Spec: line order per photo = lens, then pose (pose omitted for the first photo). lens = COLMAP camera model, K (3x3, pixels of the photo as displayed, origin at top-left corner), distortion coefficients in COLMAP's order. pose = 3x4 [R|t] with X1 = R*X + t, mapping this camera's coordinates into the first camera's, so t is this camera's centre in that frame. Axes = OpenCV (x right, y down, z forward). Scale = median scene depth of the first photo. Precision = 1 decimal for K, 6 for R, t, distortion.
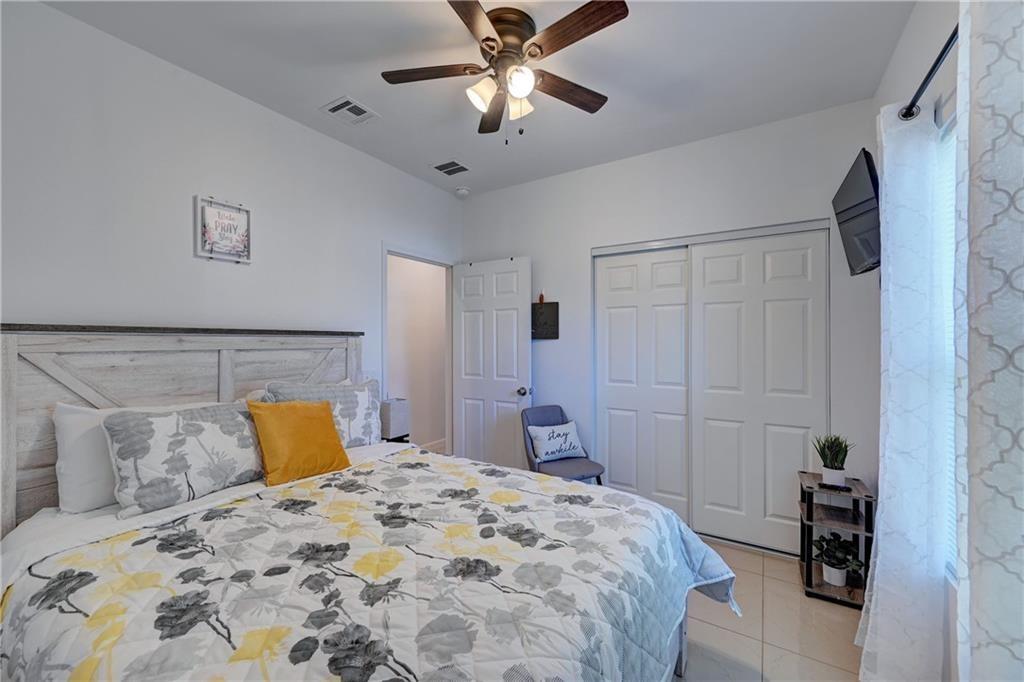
lens RADIAL K [[407.4, 0, 514.3], [0, 407.4, 338.4], [0, 0, 1]] dist [-0.008180, 0.001425]
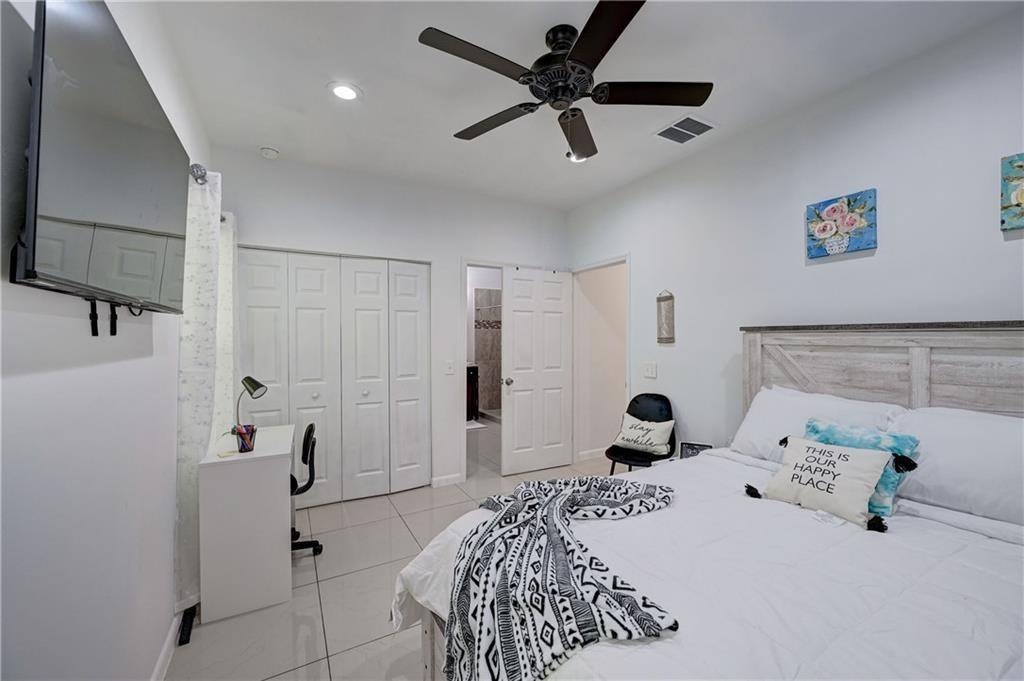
lens RADIAL K [[404.5, 0, 514.8], [0, 404.5, 339.1], [0, 0, 1]] dist [-0.007069, -0.000597]
pose [[-0.483511, -0.003814, -0.875330, 0.524738], [0.001744, 0.999984, -0.005321, 0.021018], [0.875337, -0.004099, -0.483496, 0.750757]]
